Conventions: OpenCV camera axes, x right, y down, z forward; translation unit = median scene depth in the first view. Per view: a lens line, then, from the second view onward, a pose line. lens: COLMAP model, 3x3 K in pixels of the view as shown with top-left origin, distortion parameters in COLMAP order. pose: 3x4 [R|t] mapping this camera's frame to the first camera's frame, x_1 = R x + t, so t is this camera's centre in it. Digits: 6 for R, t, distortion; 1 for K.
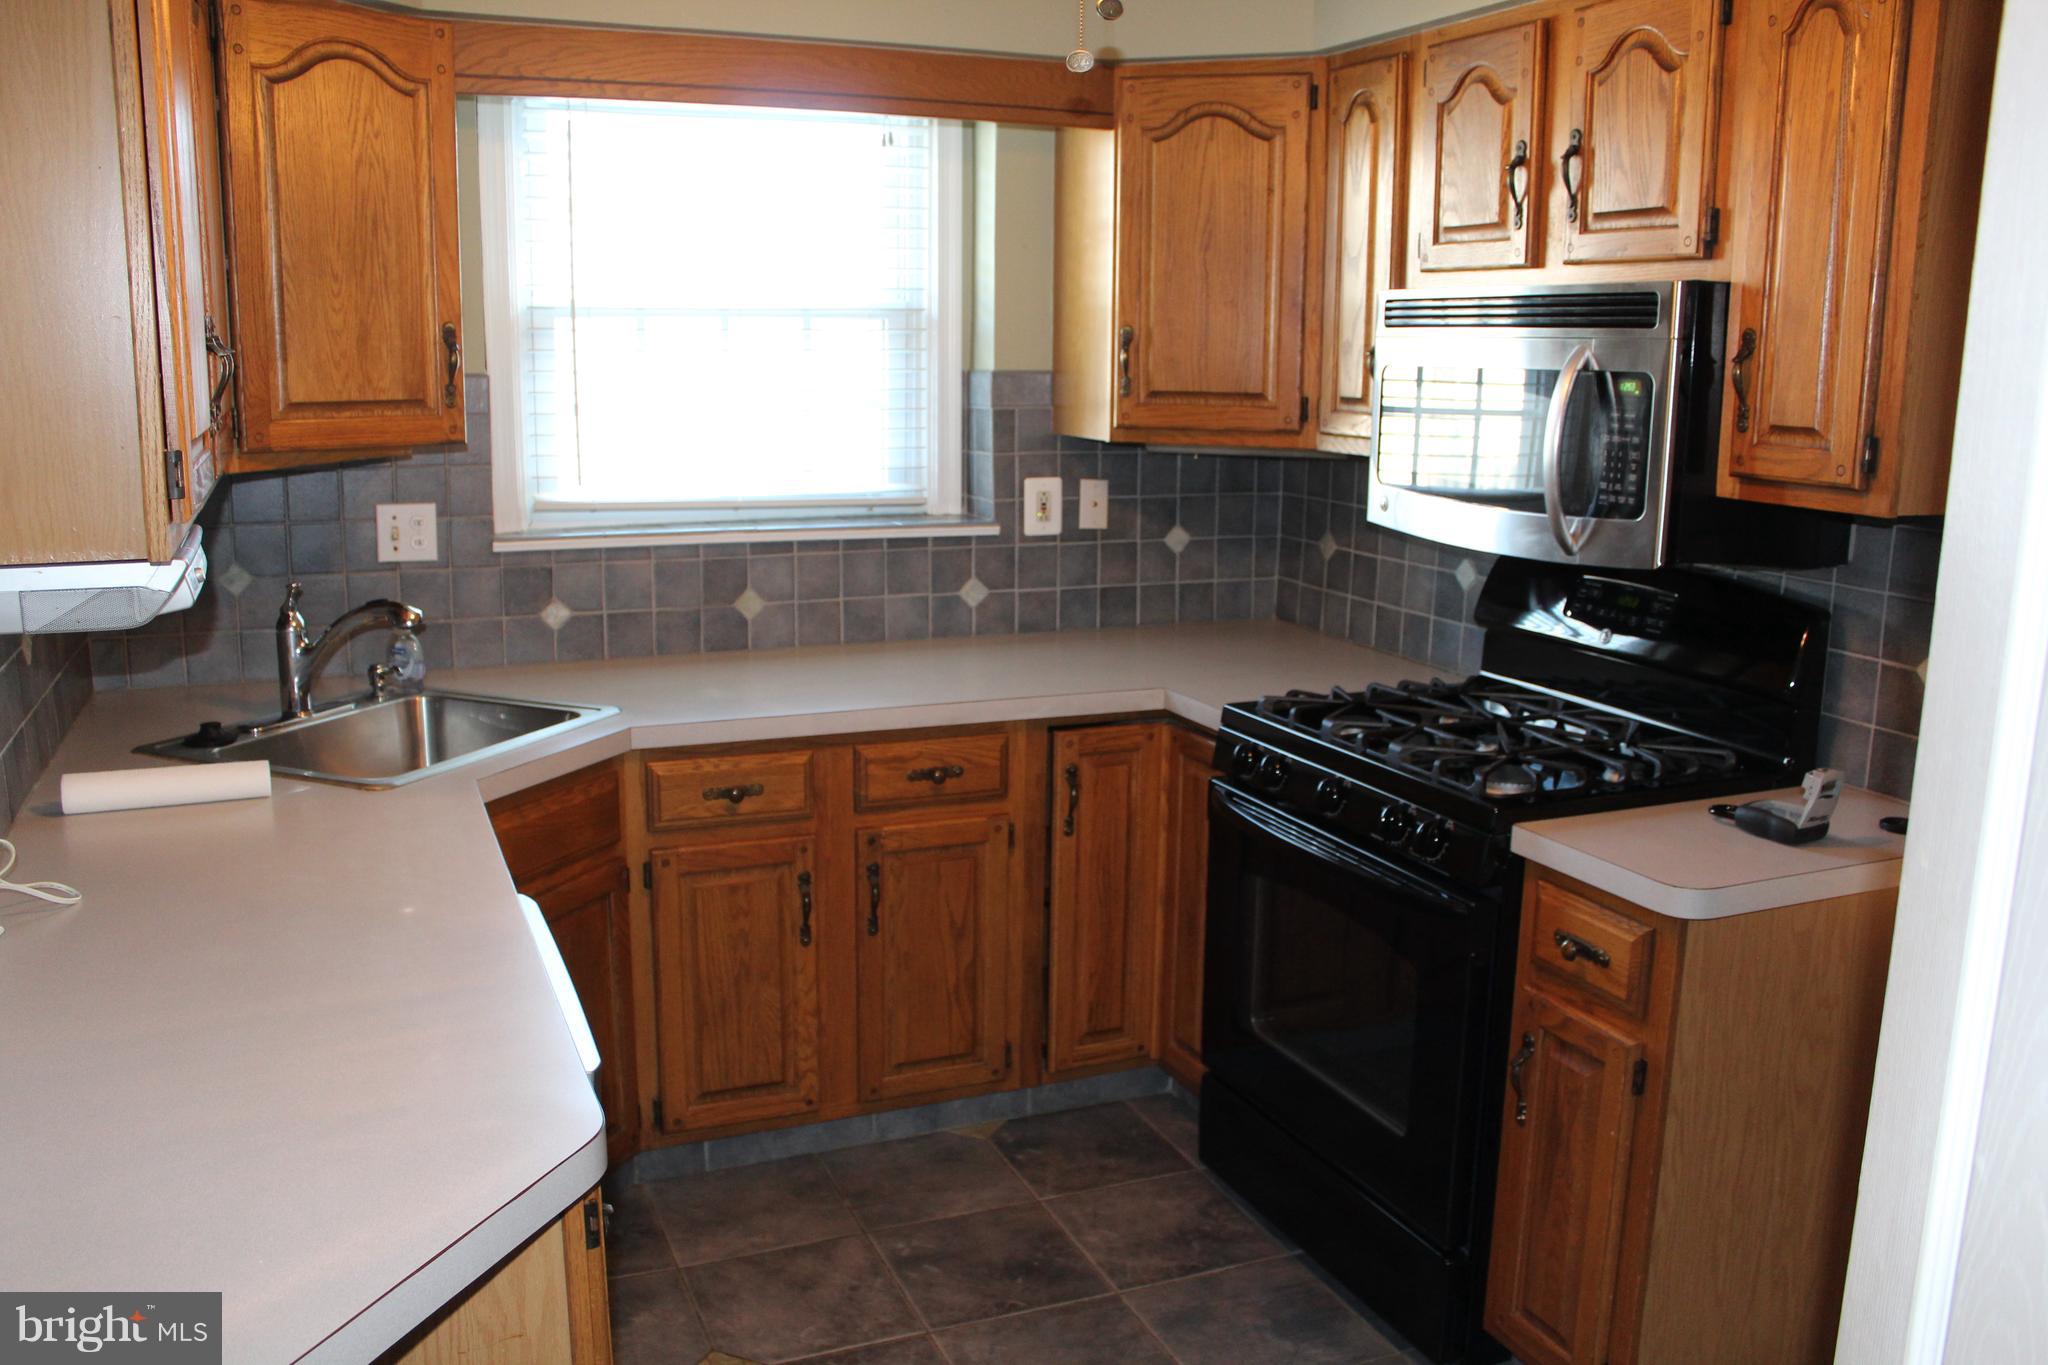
lens RADIAL K [[1742.8, 0, 1015.1], [0, 1742.8, 682.8], [0, 0, 1]] dist [-0.080651, 0.011005]
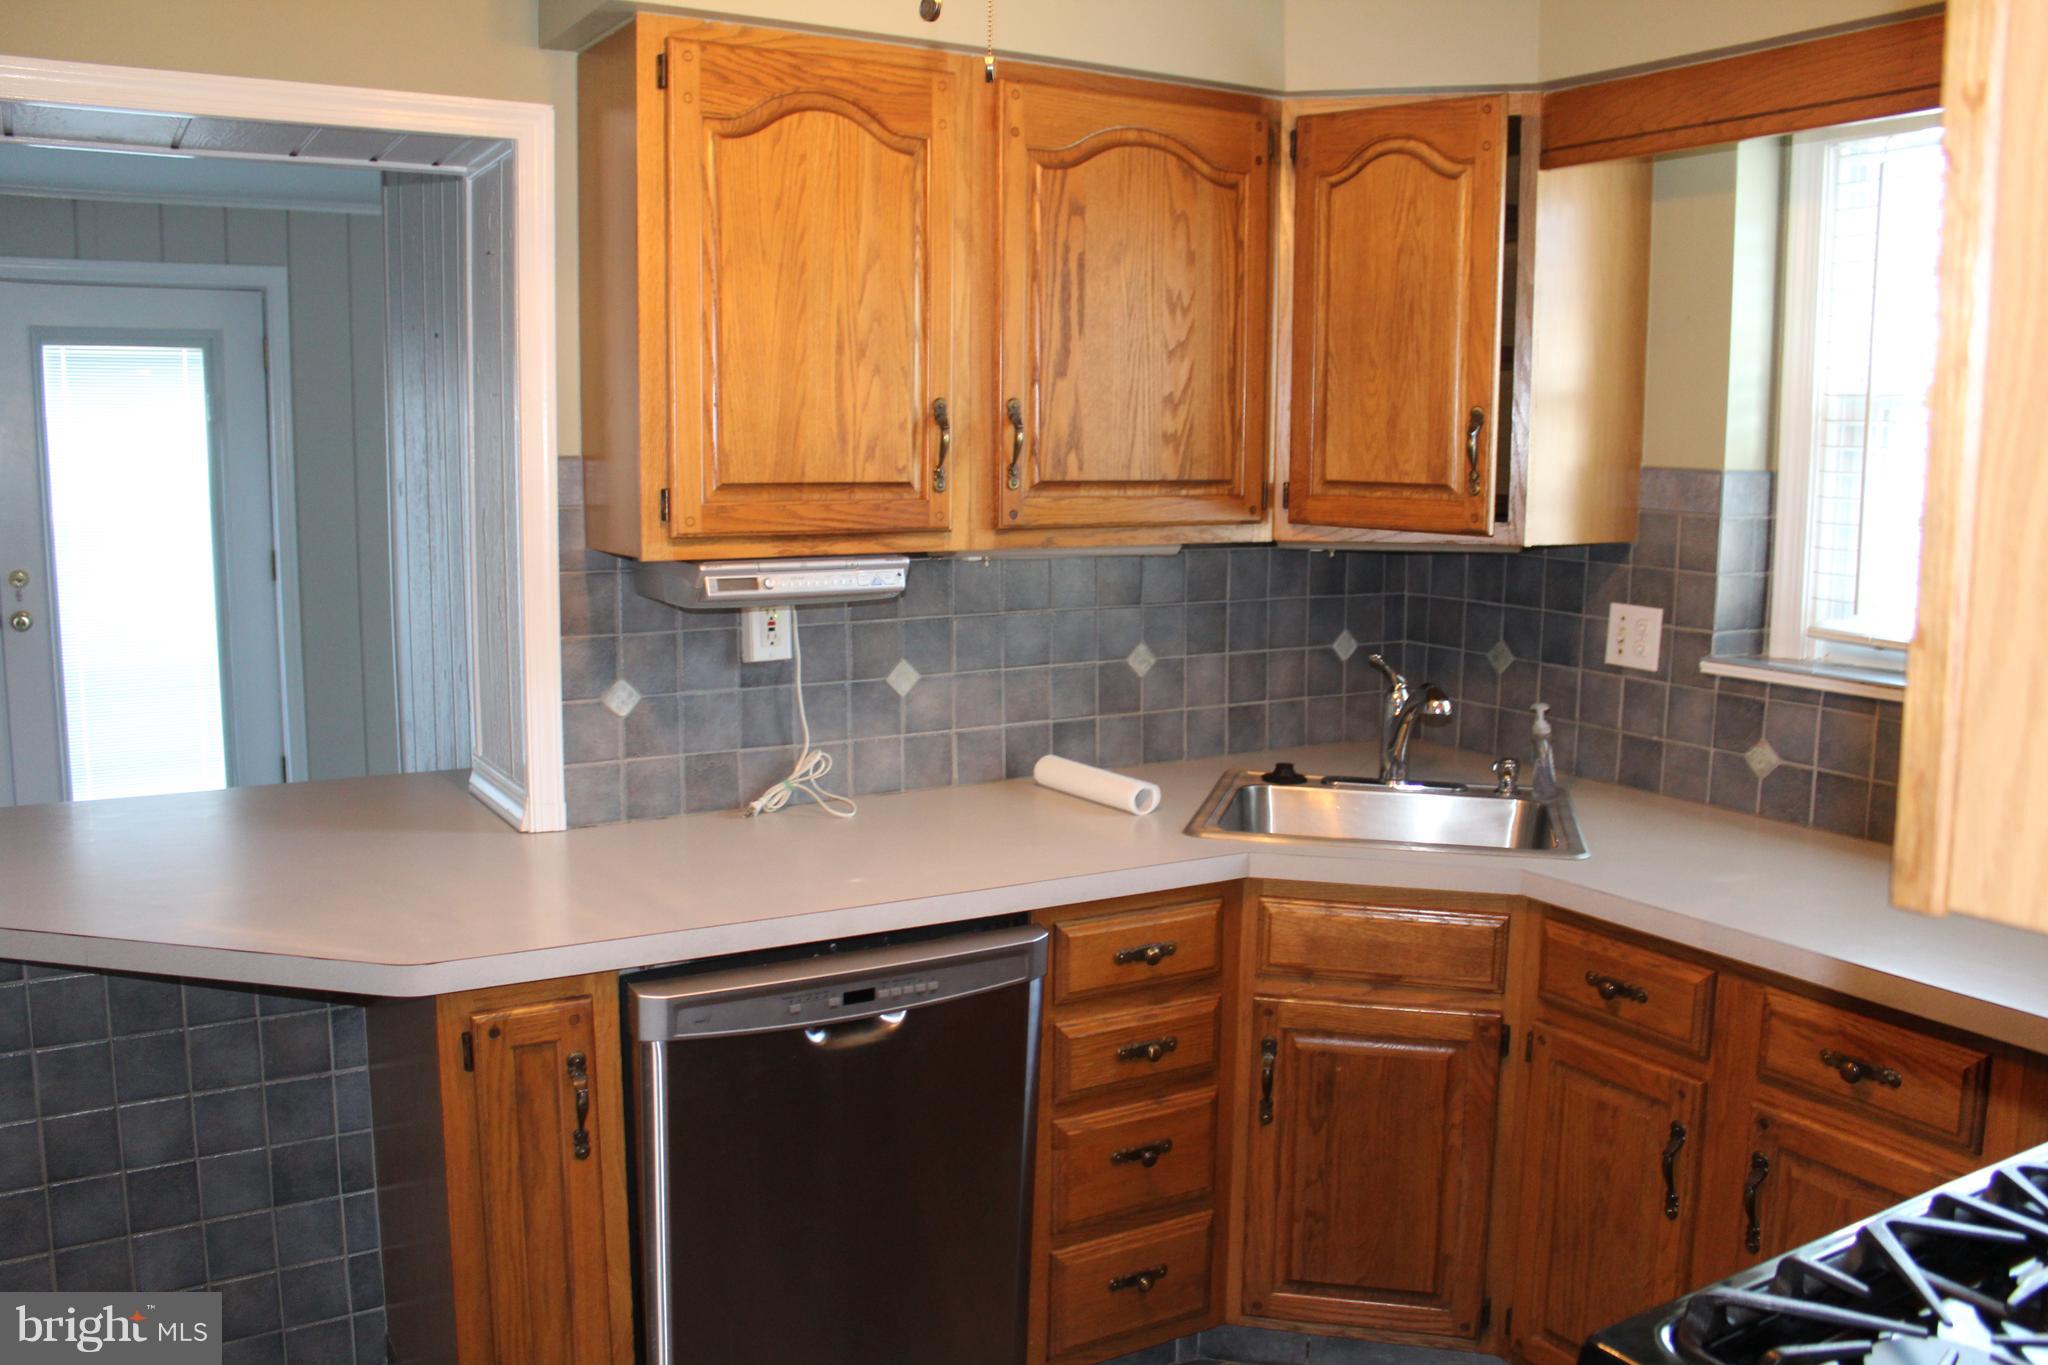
lens RADIAL K [[1742.8, 0, 1015.9], [0, 1742.8, 673.2], [0, 0, 1]] dist [-0.080651, 0.011005]
pose [[0.137213, 0.125614, -0.982544, 0.614354], [-0.203922, 0.974261, 0.096077, -0.106671], [0.969324, 0.187179, 0.159297, 0.638163]]
